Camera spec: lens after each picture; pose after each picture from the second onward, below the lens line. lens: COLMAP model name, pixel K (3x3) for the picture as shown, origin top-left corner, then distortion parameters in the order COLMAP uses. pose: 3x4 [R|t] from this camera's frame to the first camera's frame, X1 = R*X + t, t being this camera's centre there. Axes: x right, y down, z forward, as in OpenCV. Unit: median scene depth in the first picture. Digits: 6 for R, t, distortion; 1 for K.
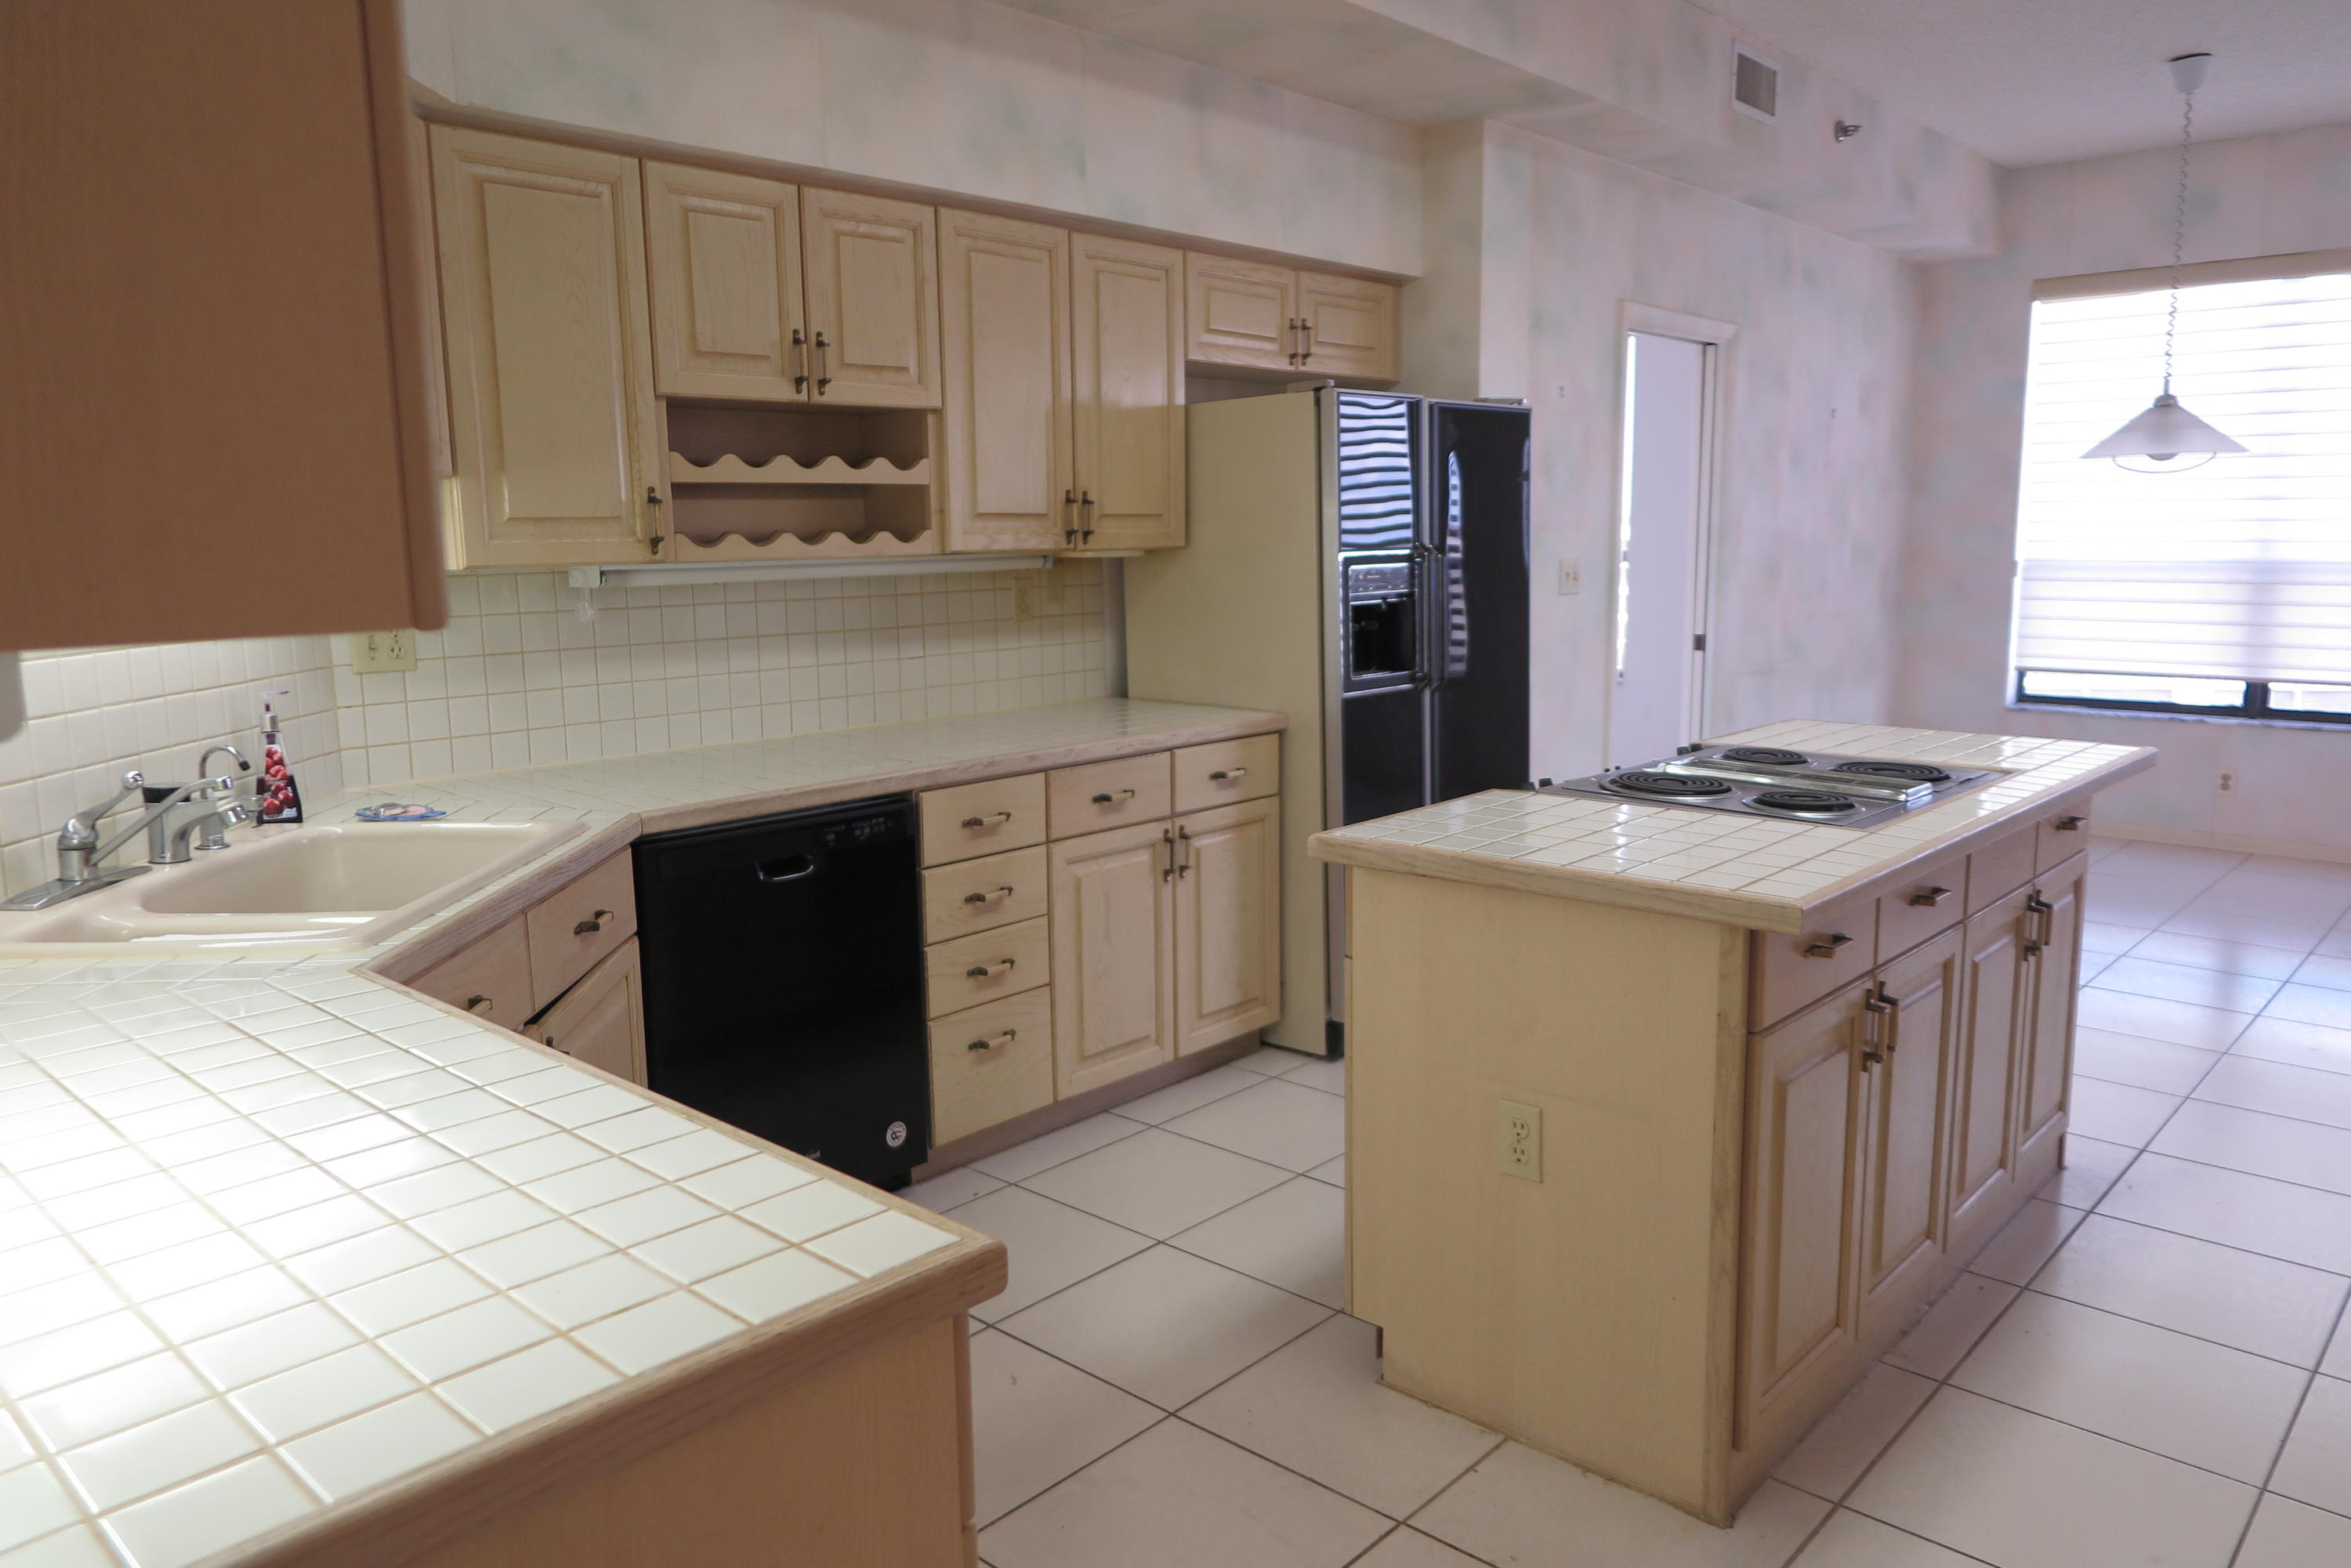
lens RADIAL K [[1623.5, 0, 1186.7], [0, 1623.5, 771.5], [0, 0, 1]] dist [-0.008242, 0.007447]
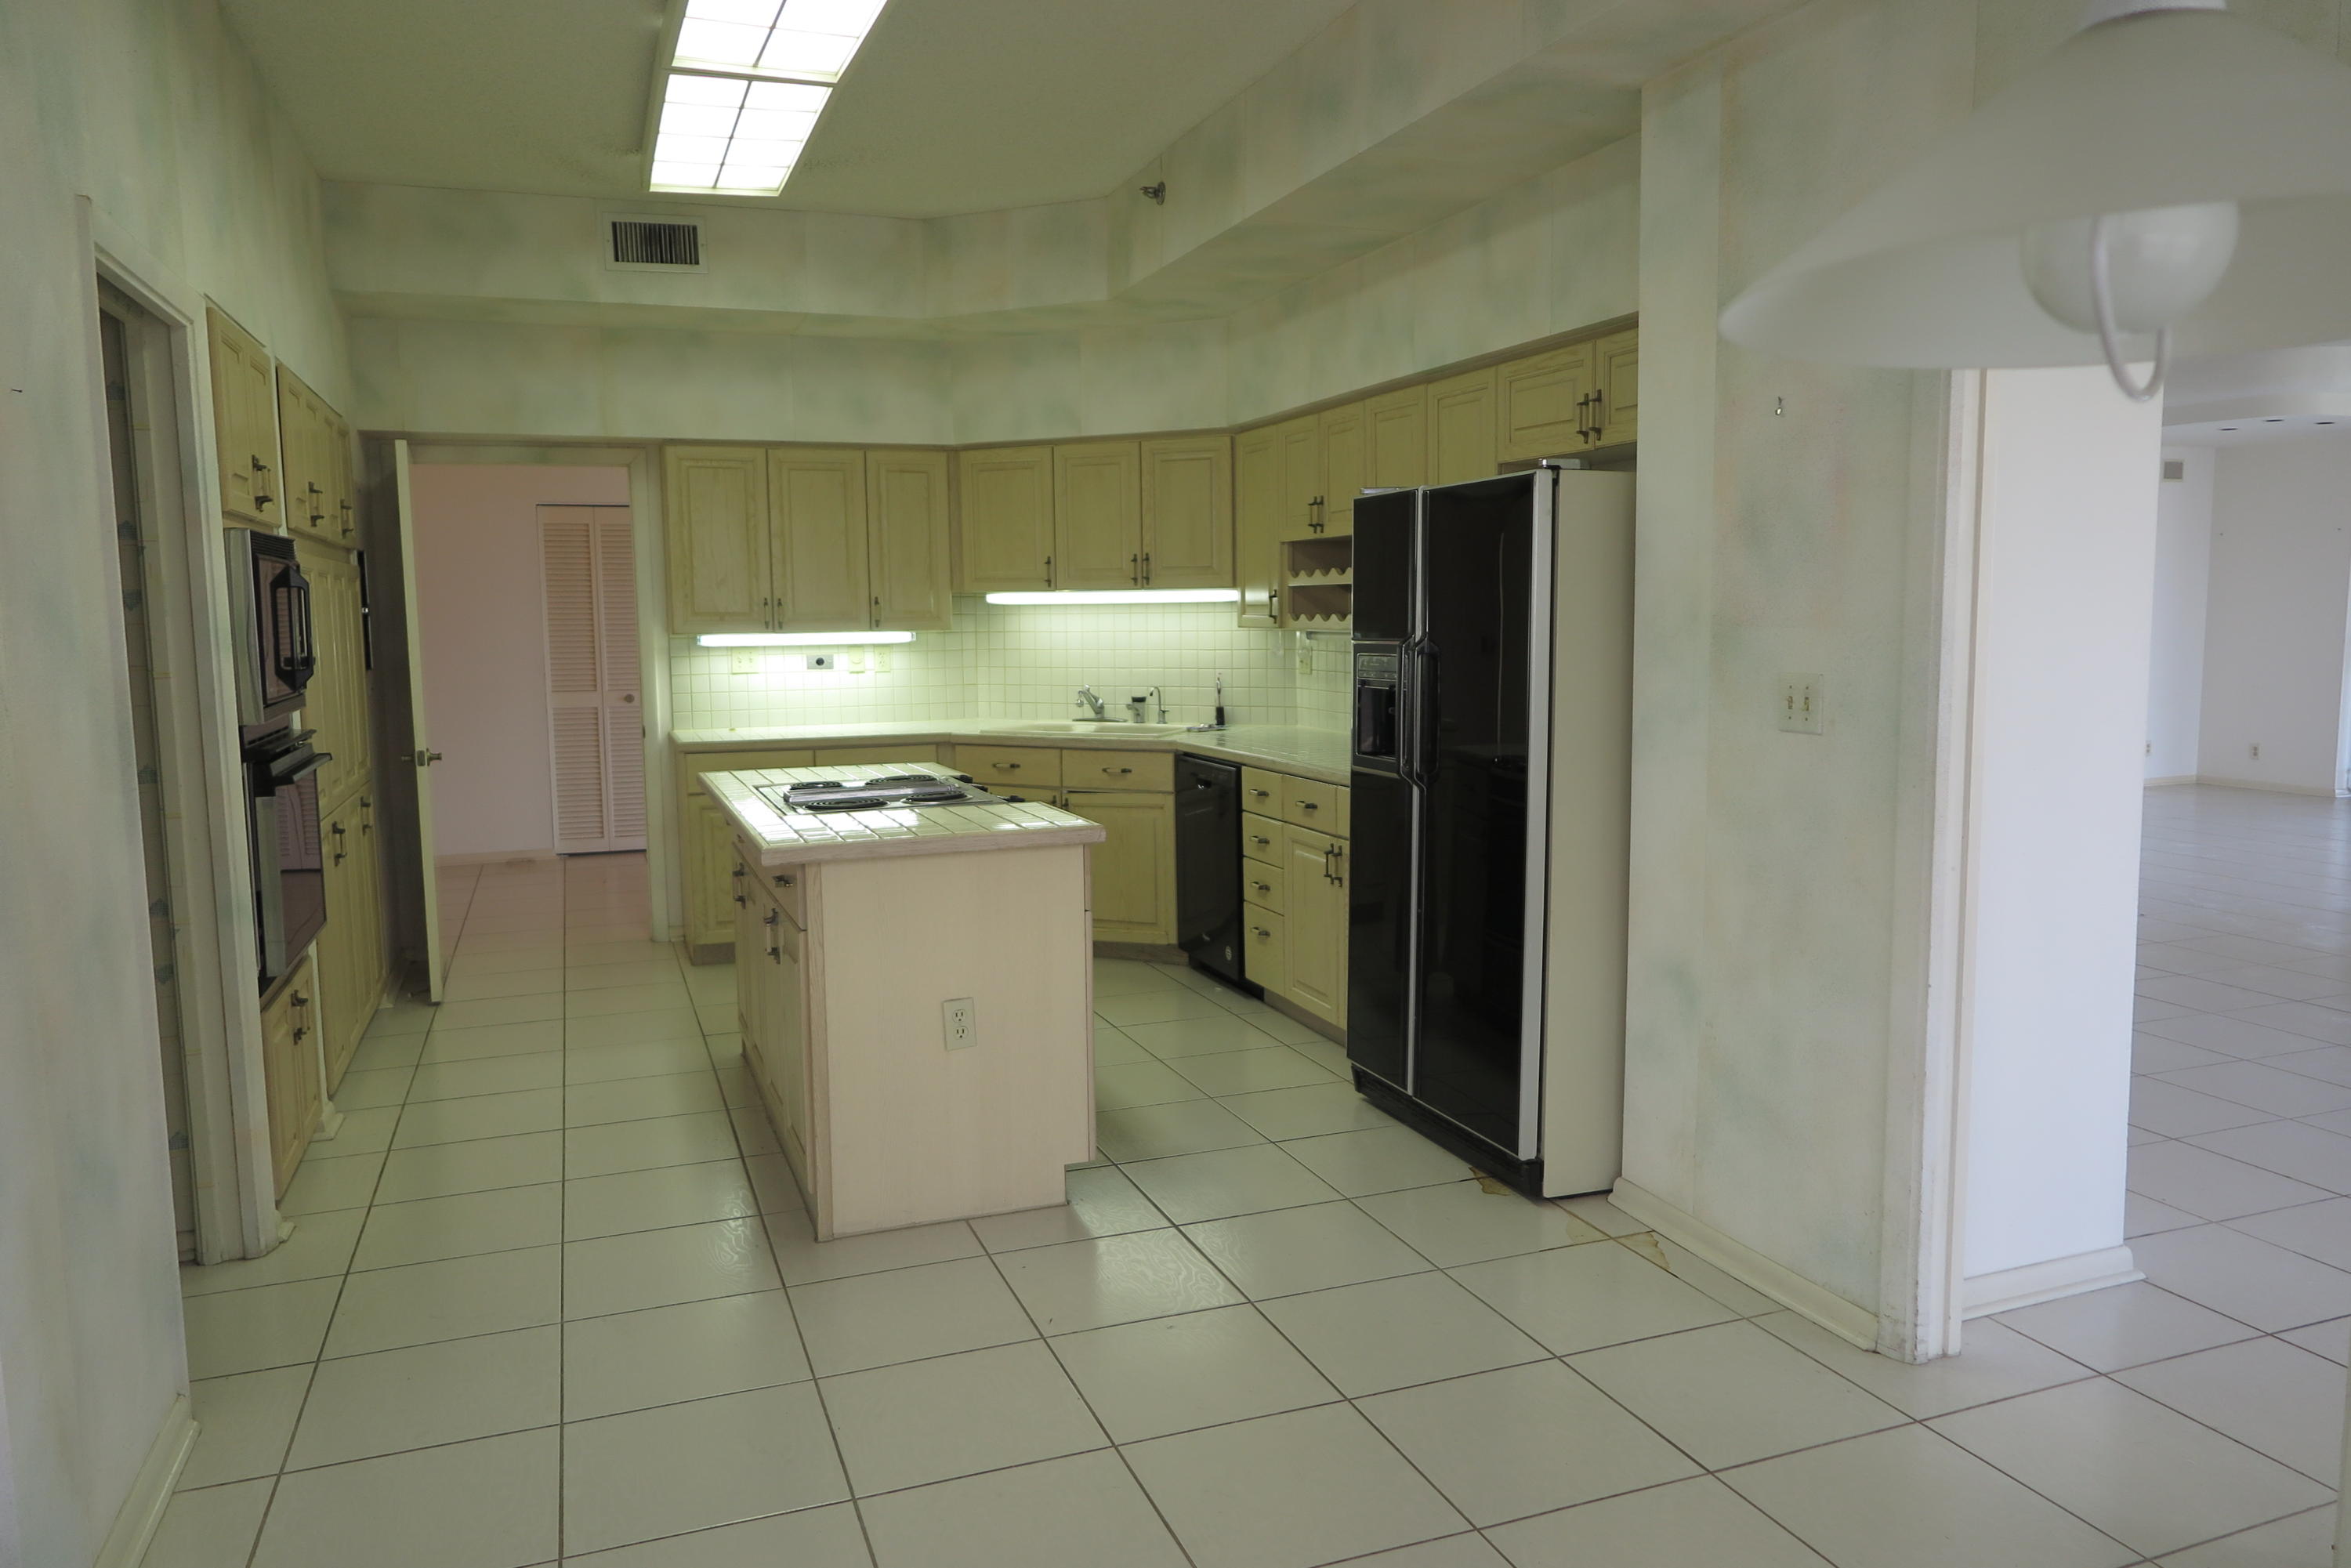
lens RADIAL K [[1623.5, 0, 1186.7], [0, 1623.5, 771.5], [0, 0, 1]] dist [-0.008242, 0.007447]
pose [[-0.451100, 0.109655, -0.885711, 1.148236], [-0.112761, 0.977467, 0.178445, -0.232993], [0.885321, 0.180370, -0.428570, 1.390277]]
